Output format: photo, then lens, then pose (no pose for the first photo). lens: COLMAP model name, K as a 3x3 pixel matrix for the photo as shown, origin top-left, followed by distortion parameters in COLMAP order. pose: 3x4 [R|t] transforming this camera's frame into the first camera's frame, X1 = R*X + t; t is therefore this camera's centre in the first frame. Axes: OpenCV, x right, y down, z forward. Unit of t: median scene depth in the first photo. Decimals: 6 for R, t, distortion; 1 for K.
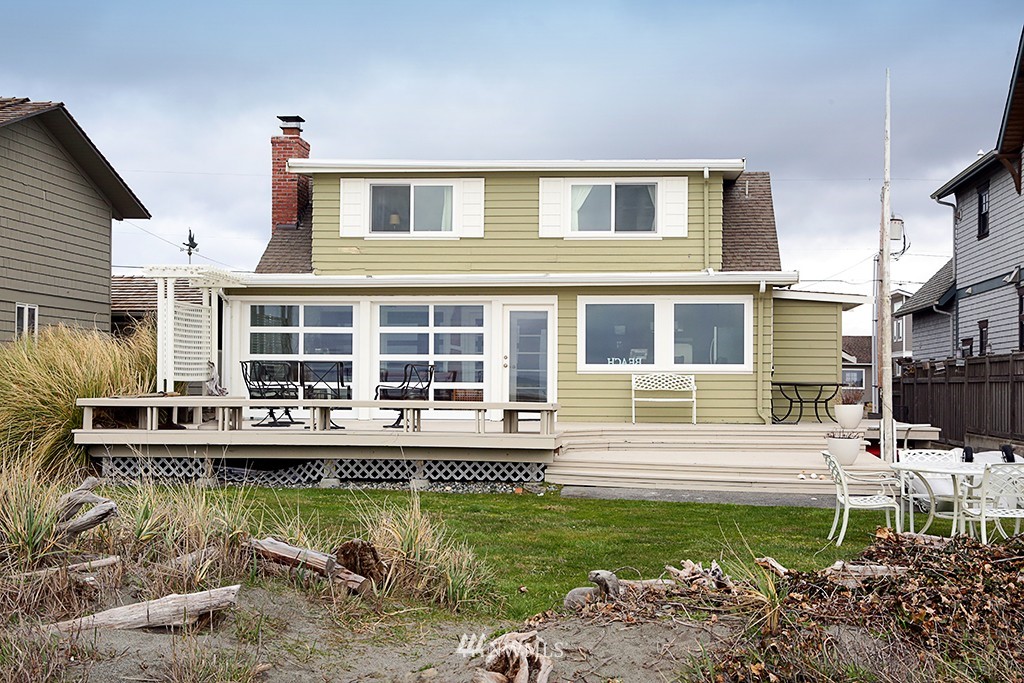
lens RADIAL K [[1392.3, 0, 512.0], [0, 1392.3, 341.5], [0, 0, 1]] dist [0.169823, -0.003871]
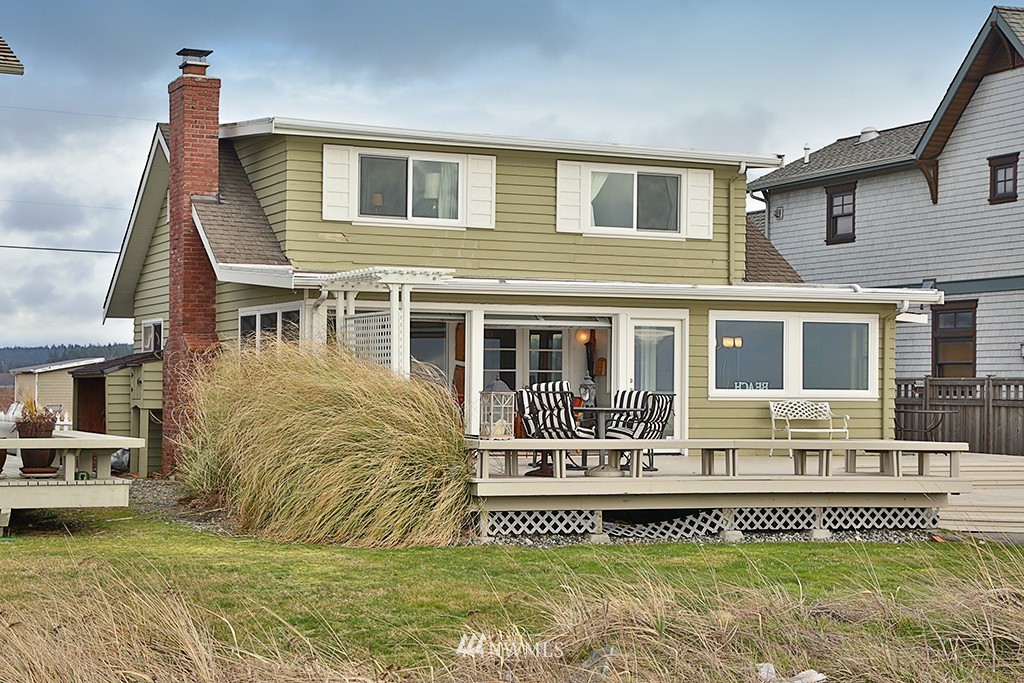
lens RADIAL K [[1915.8, 0, 512.0], [0, 1915.8, 341.5], [0, 0, 1]] dist [0.343244, 0.007945]
pose [[0.866935, 0.012921, 0.498254, -0.652963], [-0.018602, 0.999806, 0.006439, -0.018834], [-0.498074, -0.014851, 0.867007, 0.025011]]
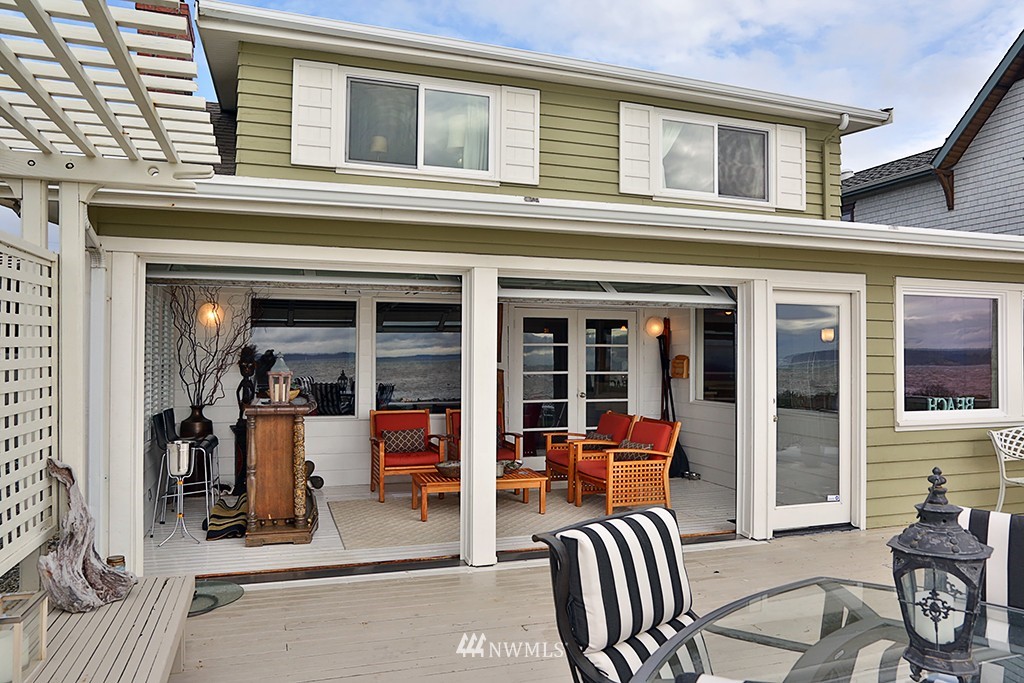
lens RADIAL K [[718.2, 0, 512.0], [0, 718.2, 341.5], [0, 0, 1]] dist [-0.012071, -0.002380]
pose [[0.905288, 0.007696, 0.424729, -0.189343], [-0.013020, 0.999869, 0.009633, -0.010267], [-0.424599, -0.014250, 0.905269, 0.821973]]
